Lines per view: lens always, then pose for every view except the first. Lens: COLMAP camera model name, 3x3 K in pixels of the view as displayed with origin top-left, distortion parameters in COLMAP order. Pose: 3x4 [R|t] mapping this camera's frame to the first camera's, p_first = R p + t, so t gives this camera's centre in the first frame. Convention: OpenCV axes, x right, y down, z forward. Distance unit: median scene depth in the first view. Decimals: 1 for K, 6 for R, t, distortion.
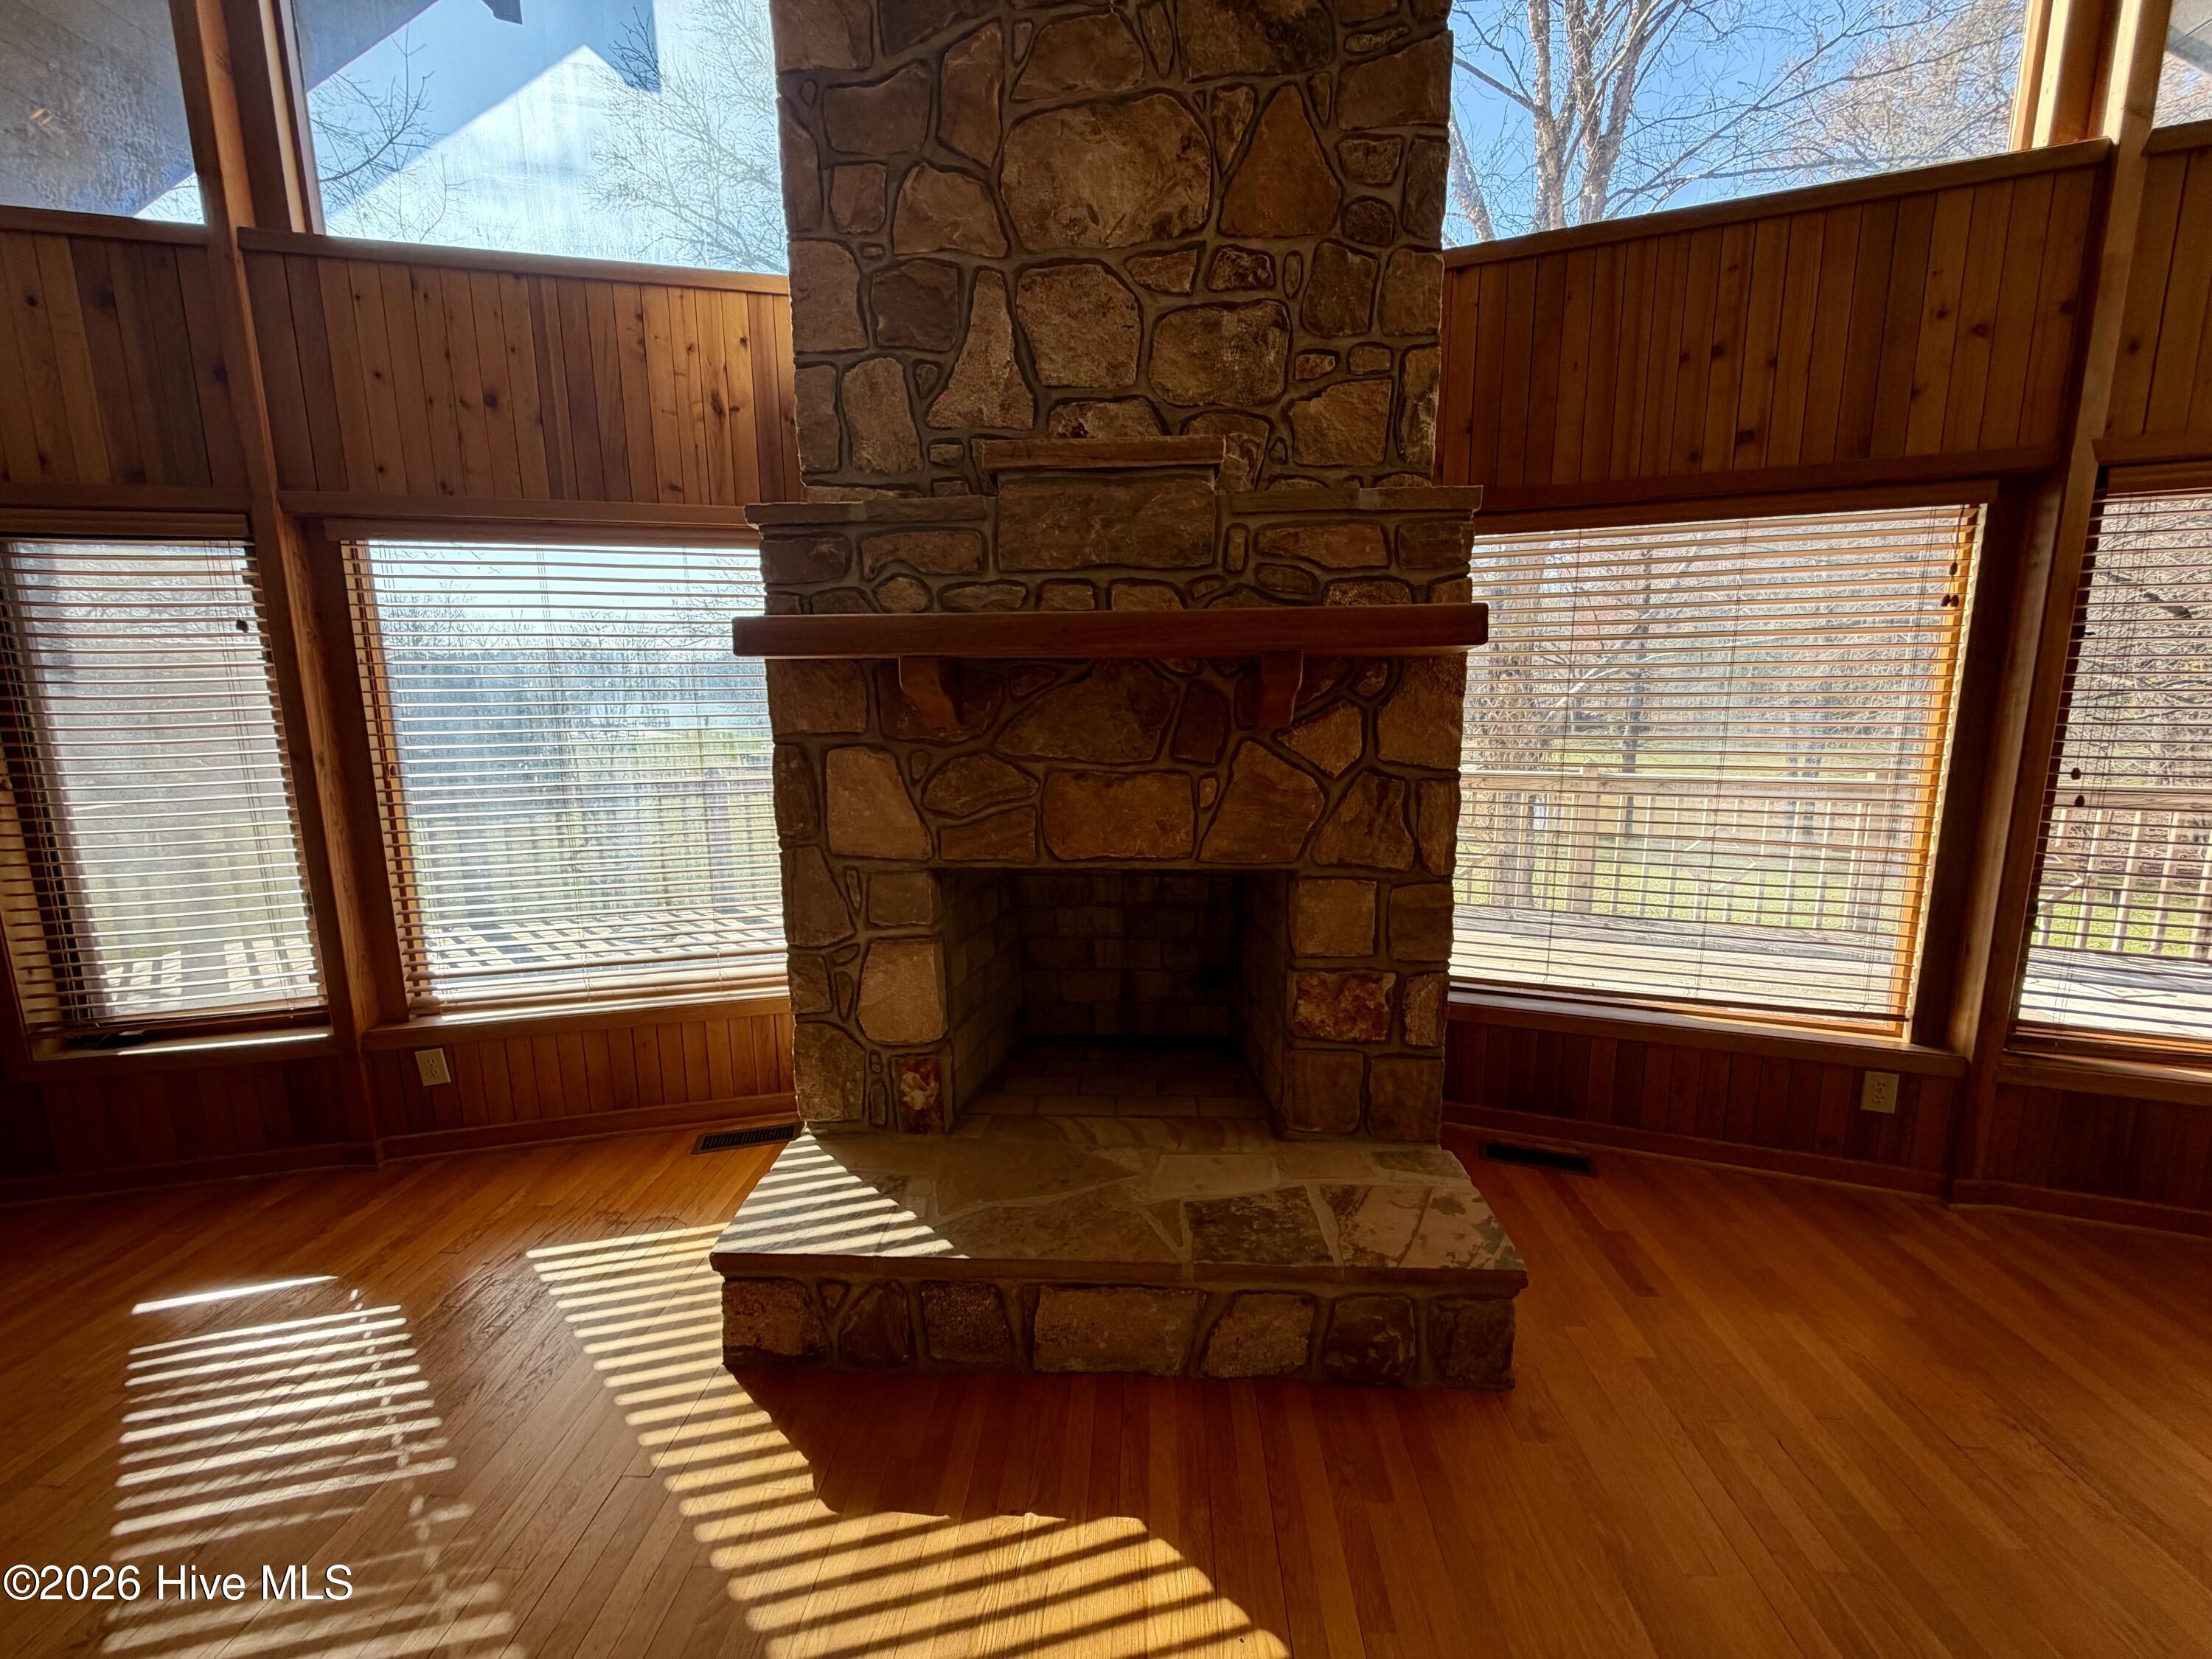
lens RADIAL K [[882.1, 0, 1099.1], [0, 882.1, 827.0], [0, 0, 1]] dist [0.001275, -0.000839]
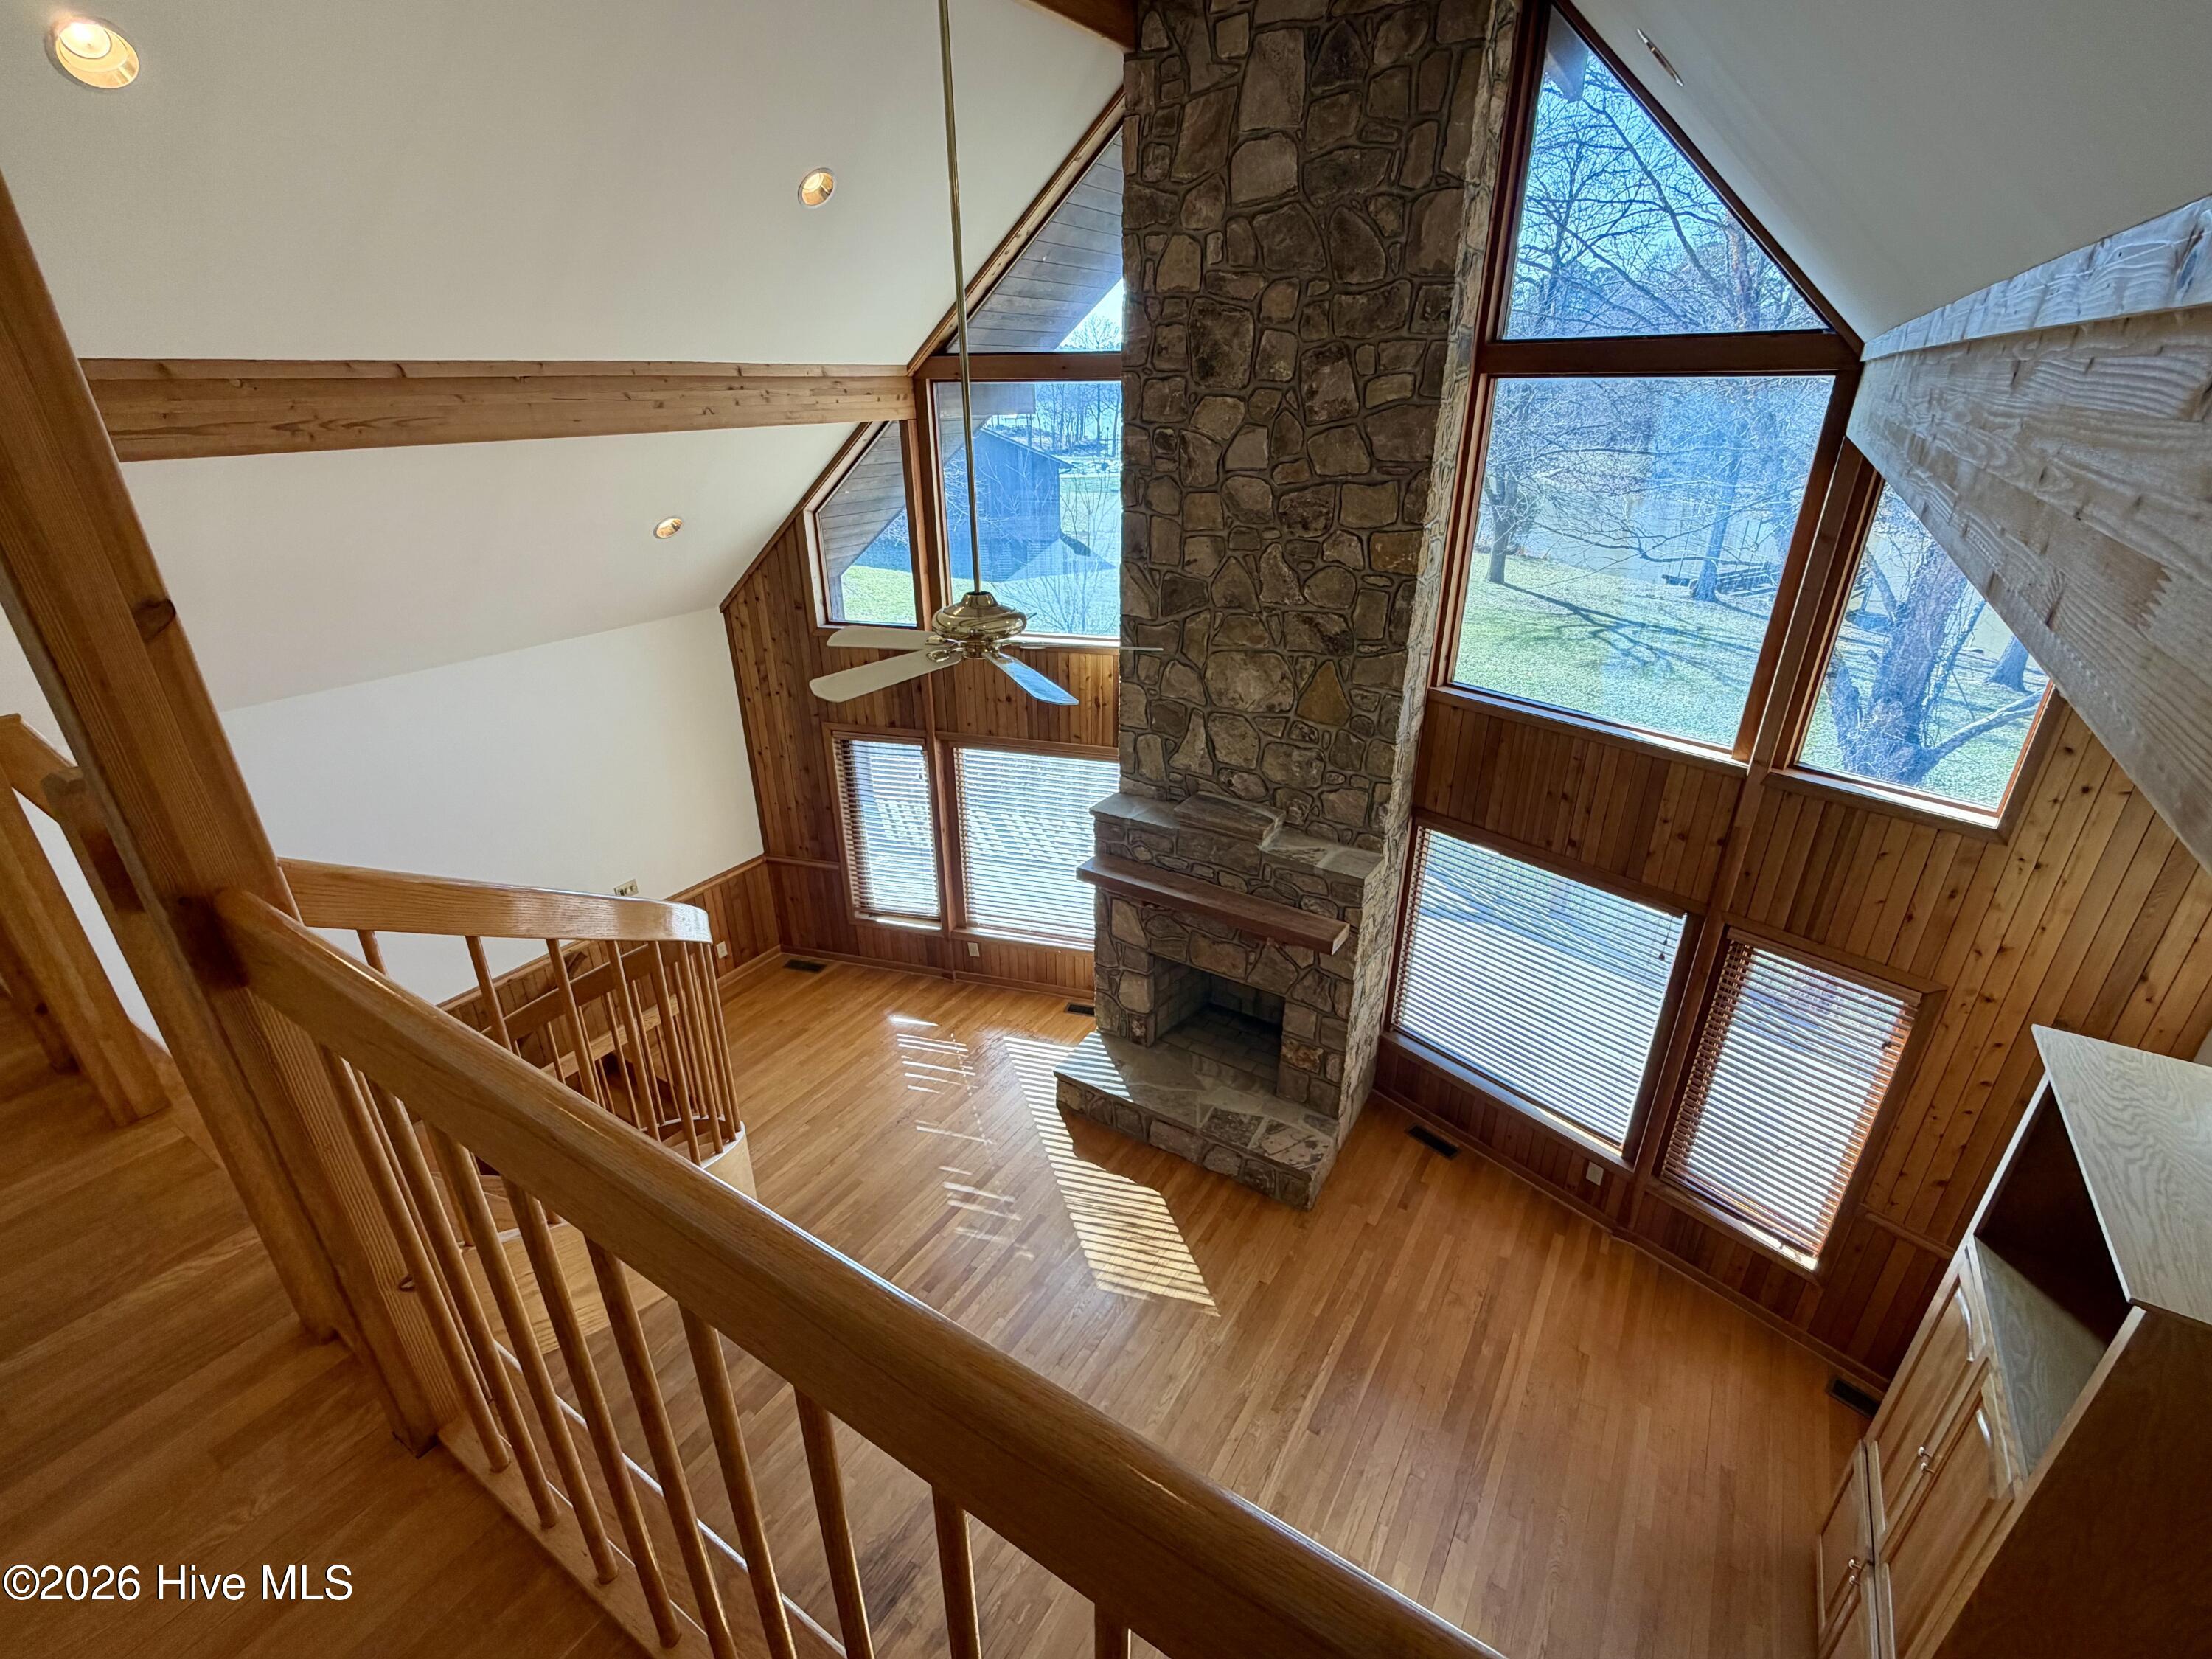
lens RADIAL K [[976.0, 0, 1103.1], [0, 976.0, 825.5], [0, 0, 1]] dist [-0.000394, 0.000303]
pose [[0.875399, 0.205537, -0.437528, 0.816185], [-0.083730, 0.955894, 0.281523, -1.042884], [0.476094, -0.209811, 0.853999, -1.298328]]
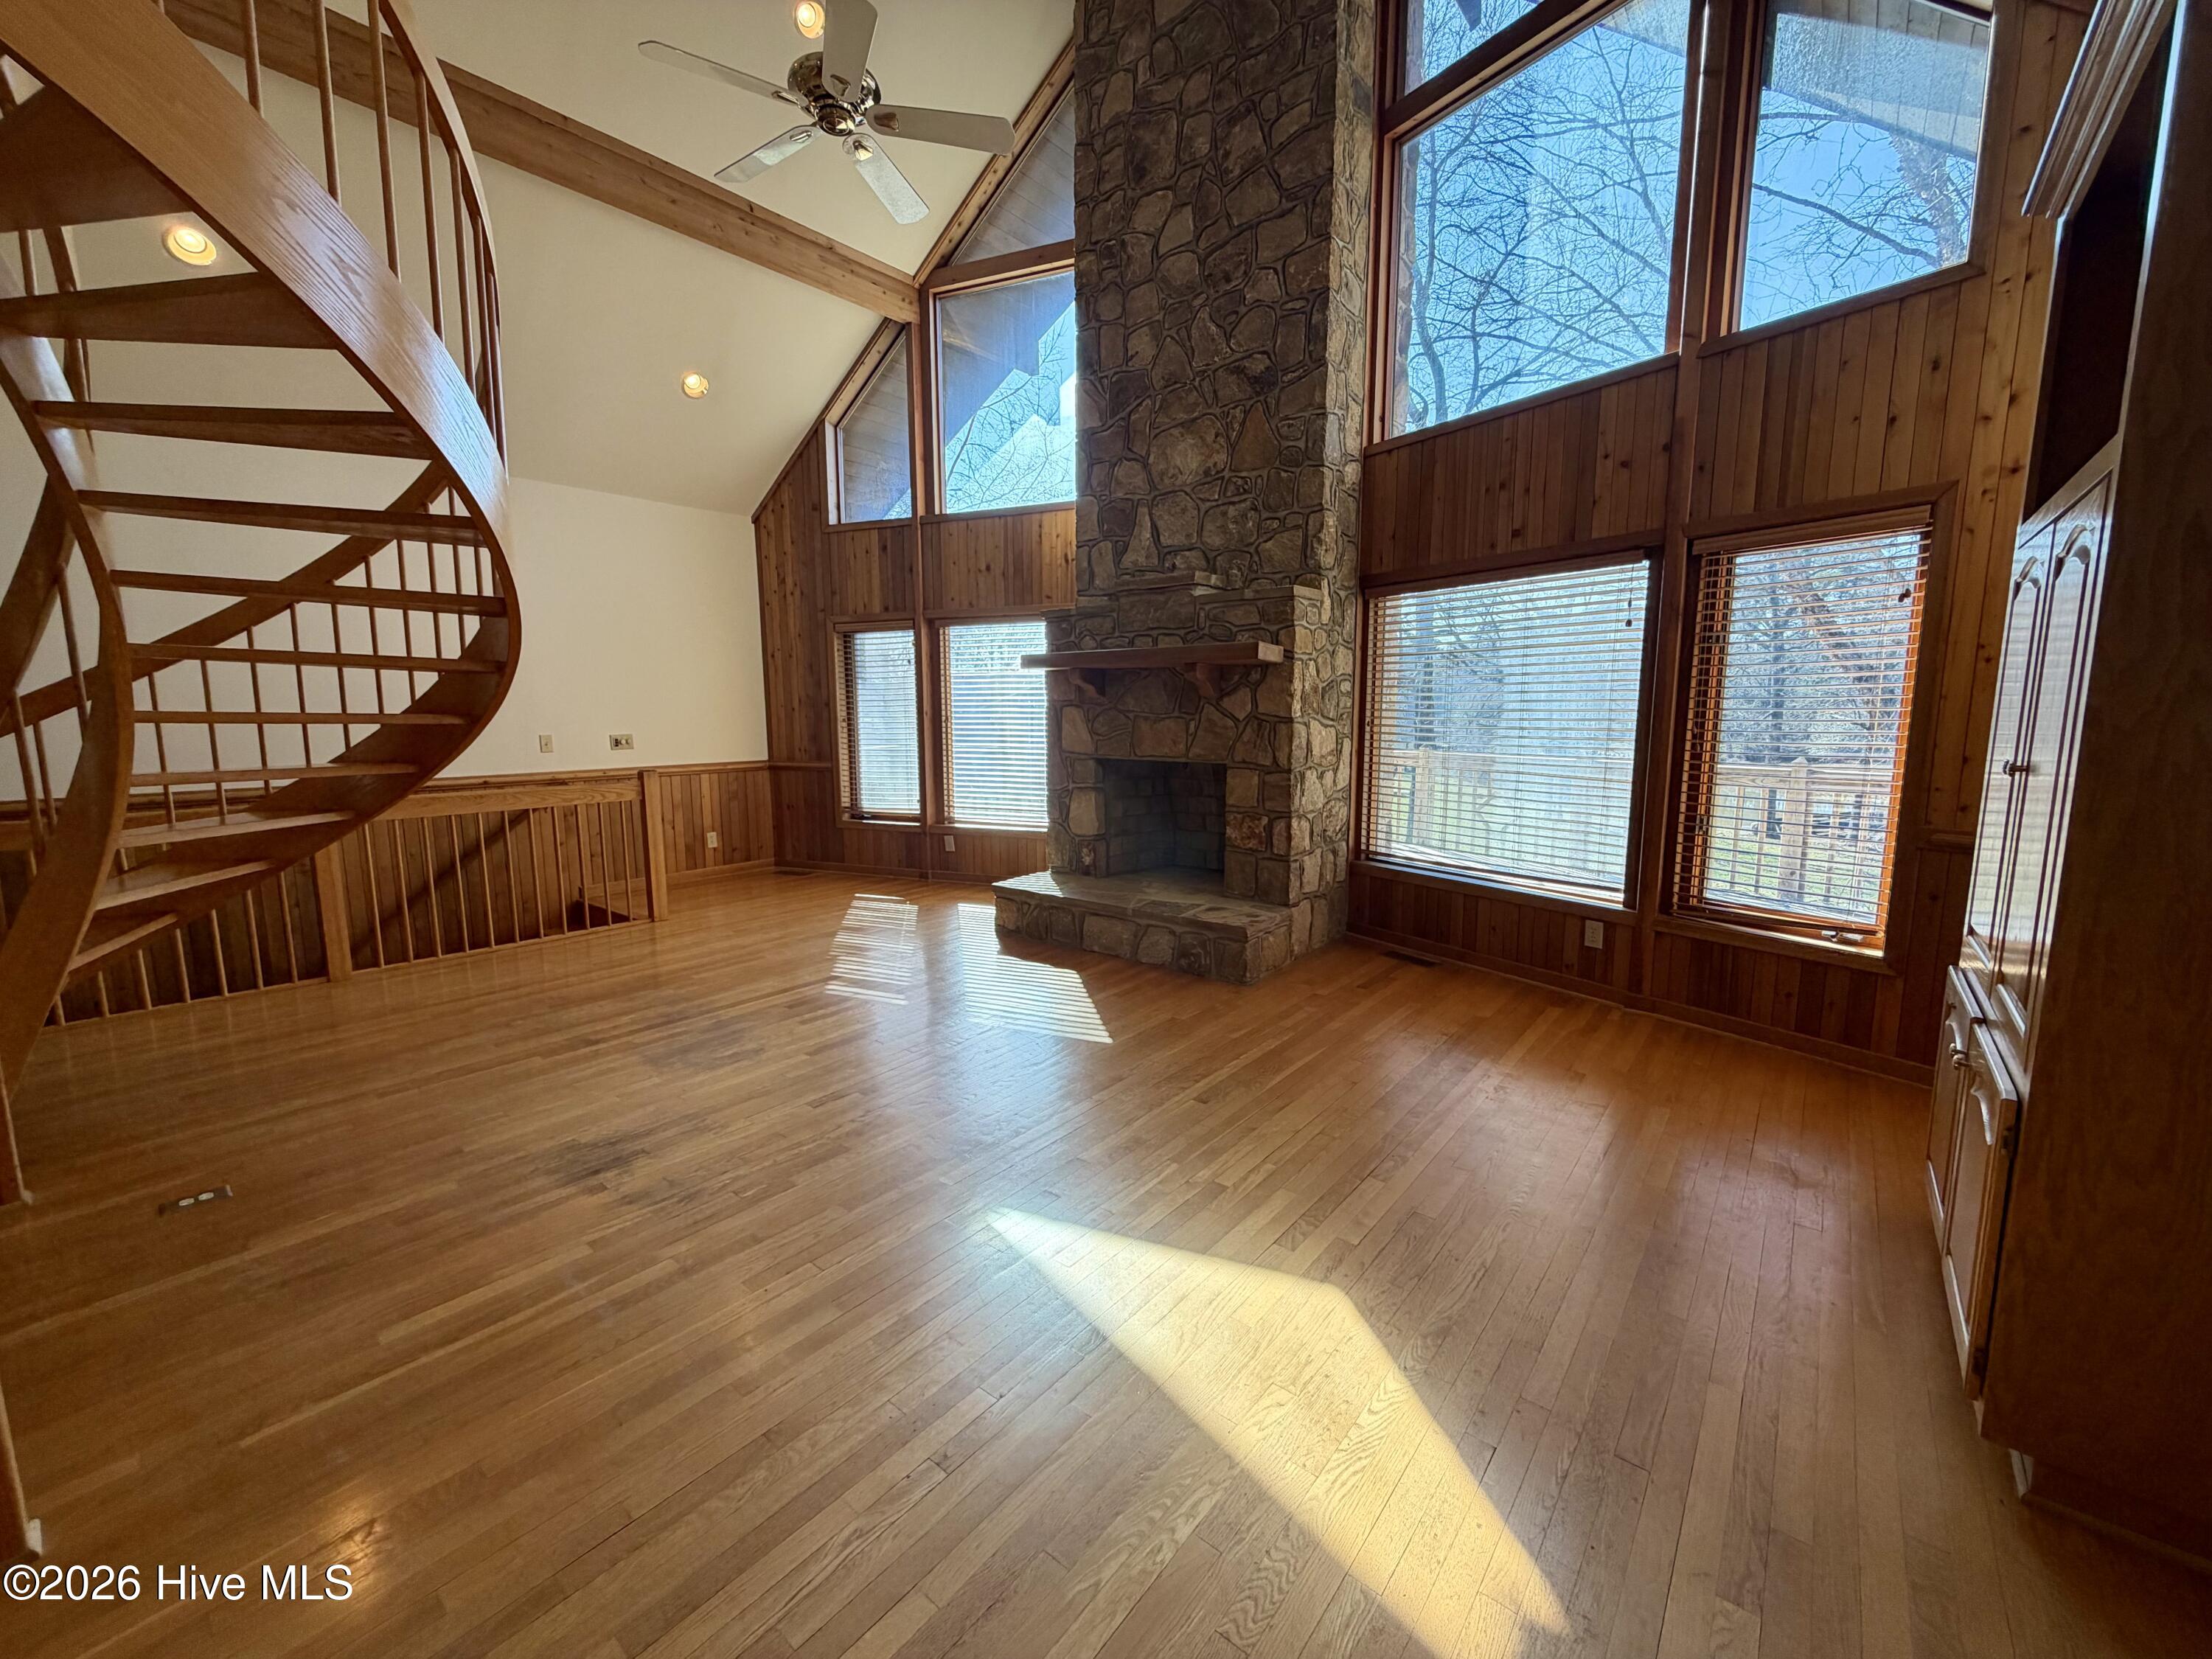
lens RADIAL K [[882.1, 0, 1099.1], [0, 882.1, 827.0], [0, 0, 1]] dist [0.001275, -0.000839]
pose [[0.810401, 0.086020, -0.579526, 1.203527], [-0.099917, 0.994964, 0.007961, 0.210528], [0.577293, 0.051453, 0.814915, -0.904122]]
